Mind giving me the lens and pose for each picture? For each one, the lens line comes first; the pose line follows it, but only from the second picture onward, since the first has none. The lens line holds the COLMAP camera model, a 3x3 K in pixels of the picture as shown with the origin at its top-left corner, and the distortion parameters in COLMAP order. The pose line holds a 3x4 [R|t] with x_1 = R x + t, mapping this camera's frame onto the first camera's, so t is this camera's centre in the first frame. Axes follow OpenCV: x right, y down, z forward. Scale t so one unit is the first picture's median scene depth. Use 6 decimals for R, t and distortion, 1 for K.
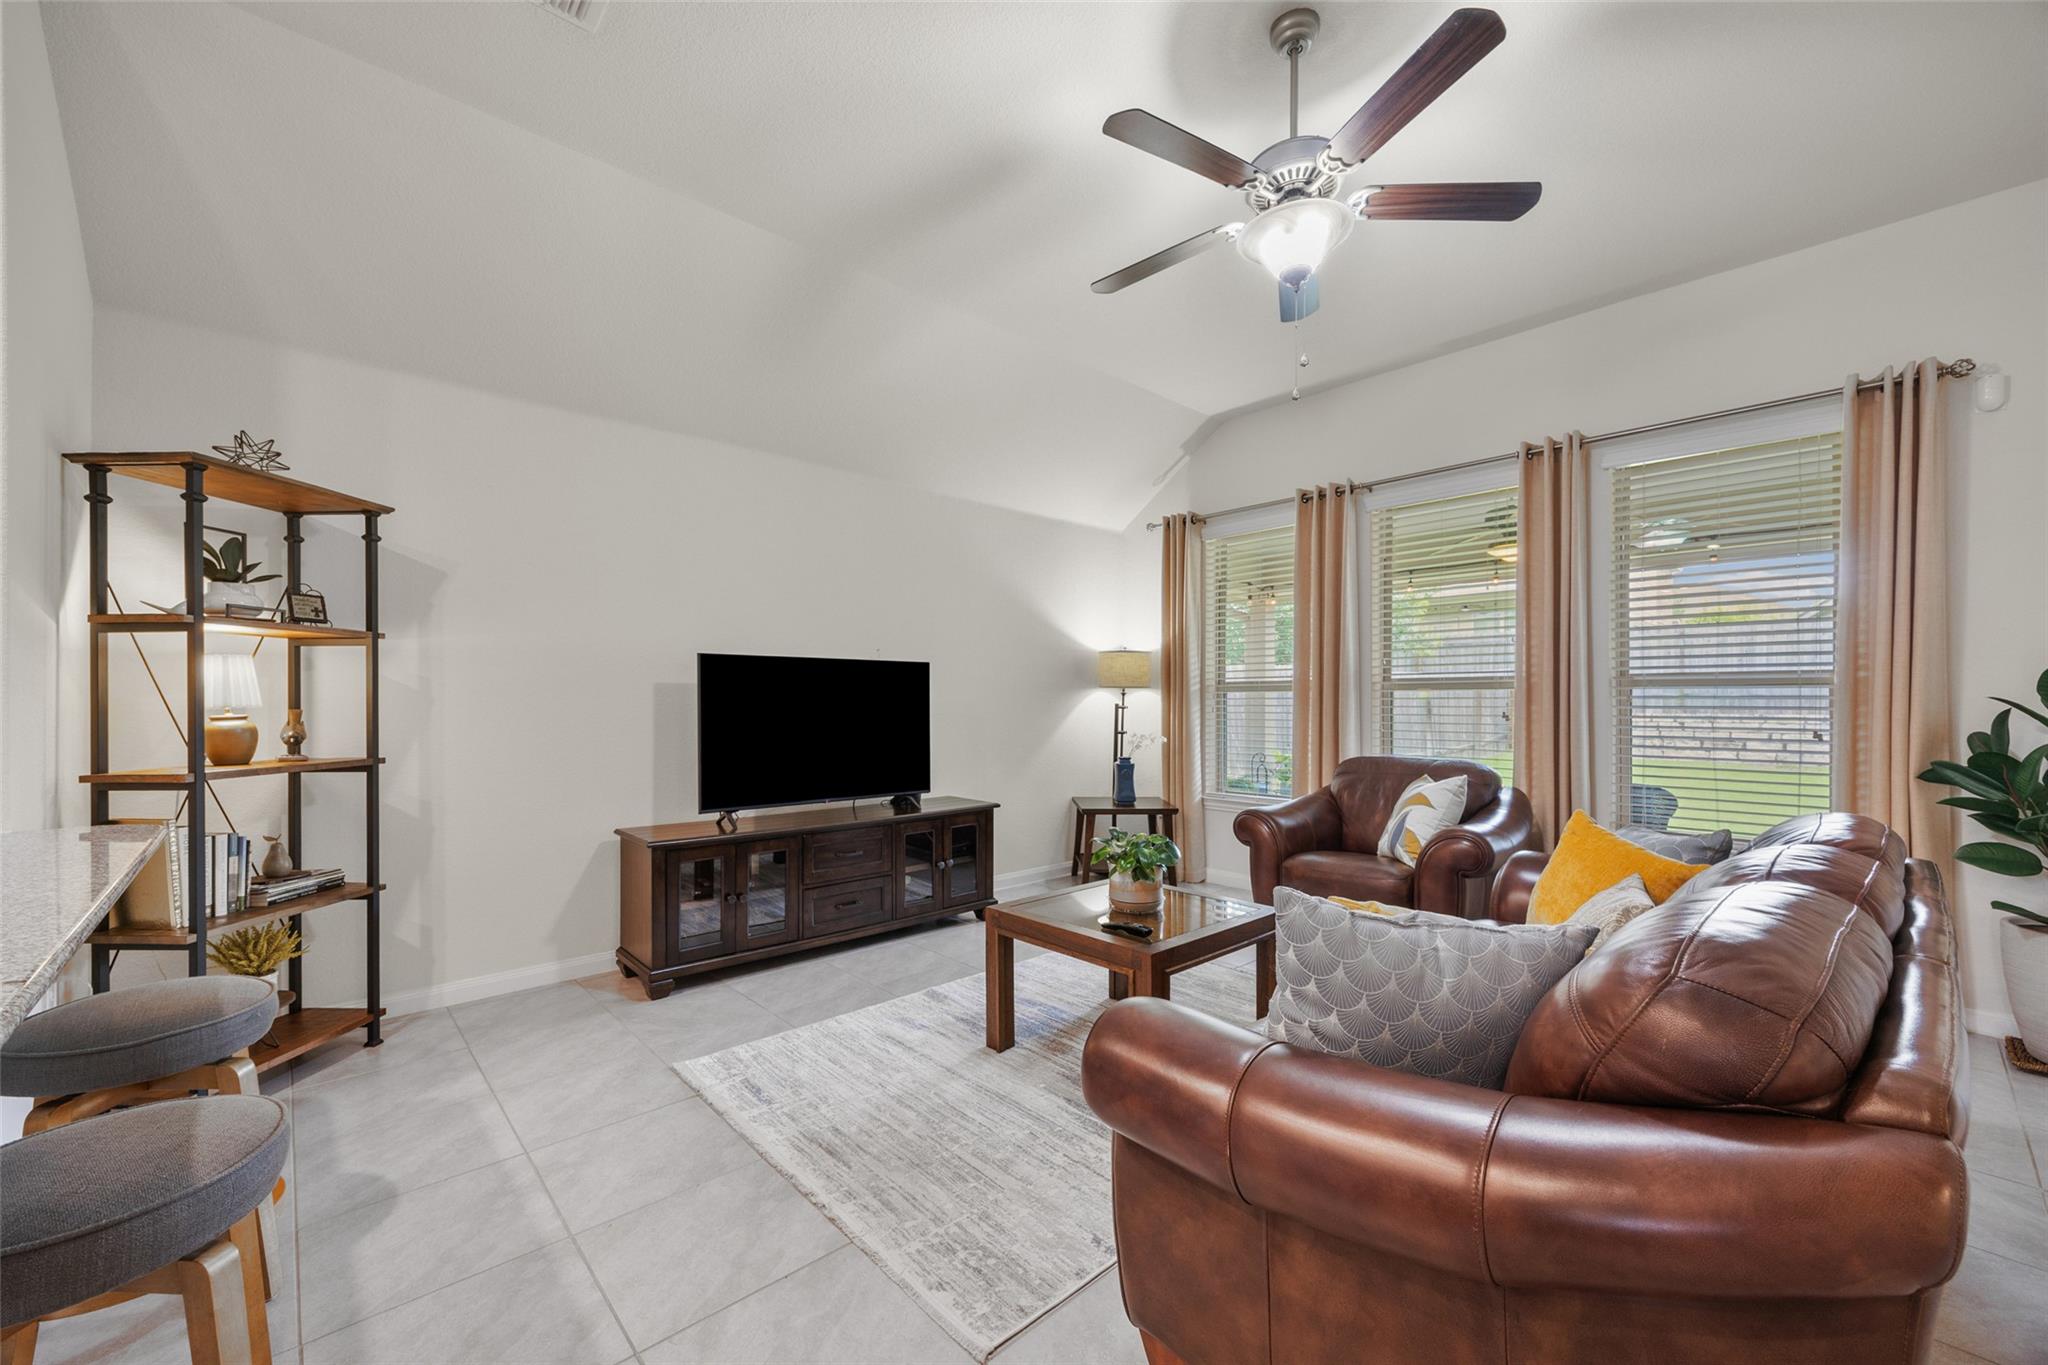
lens RADIAL K [[817.4, 0, 1024.0], [0, 817.4, 682.5], [0, 0, 1]] dist [0.008783, 0.000122]
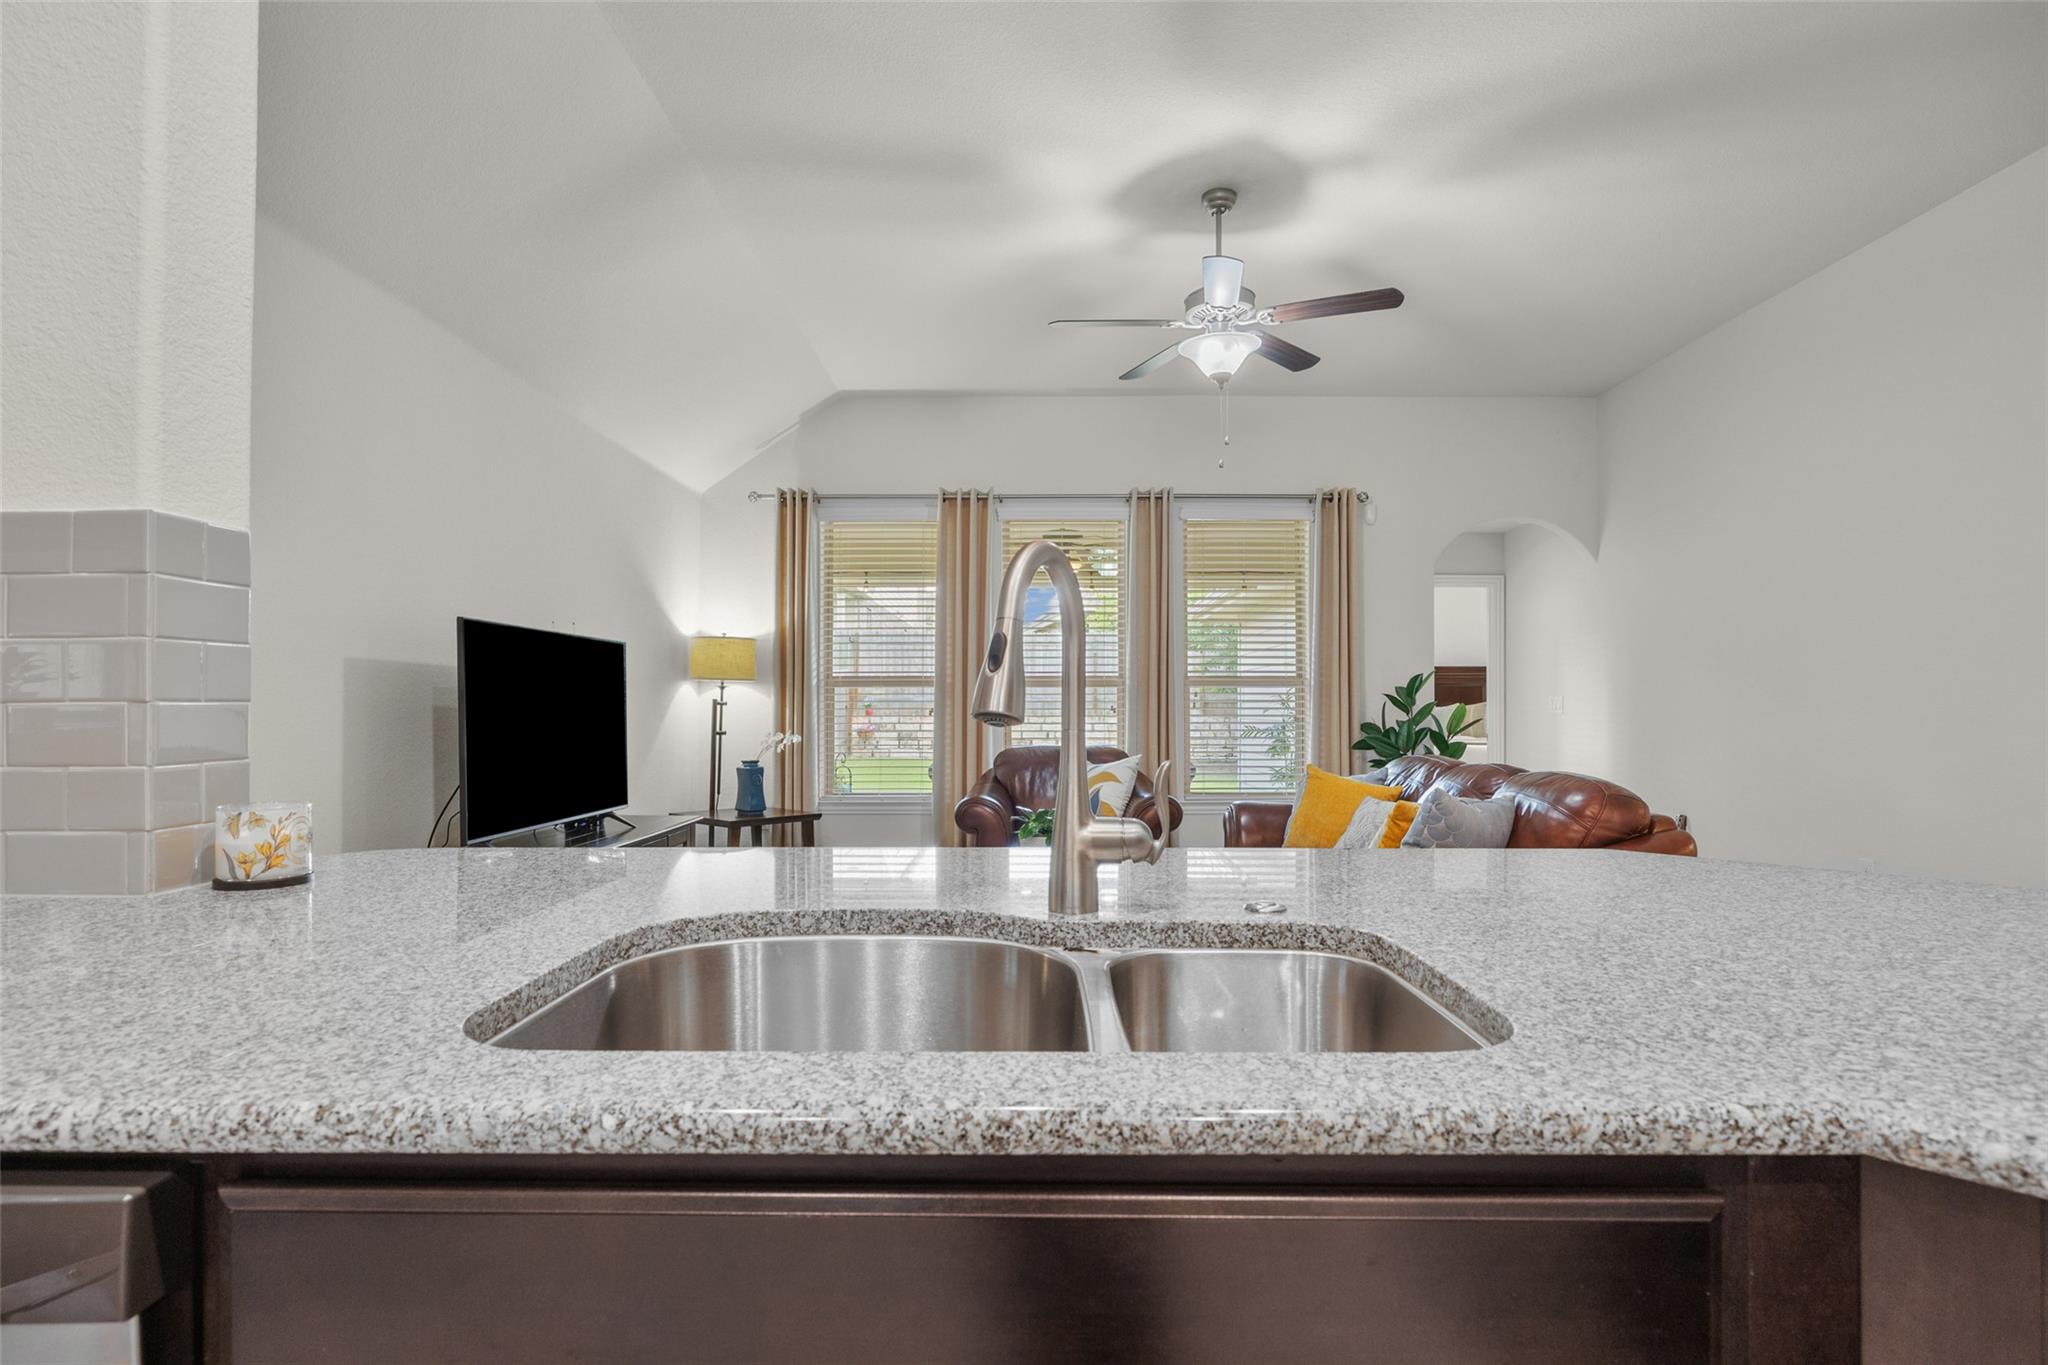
lens RADIAL K [[1064.3, 0, 1027.9], [0, 1064.3, 689.0], [0, 0, 1]] dist [0.002978, 0.000965]
pose [[0.690642, 0.013565, 0.723069, -0.554935], [-0.017263, 0.999848, -0.002270, 0.014682], [-0.722990, -0.010914, 0.690772, 0.002337]]
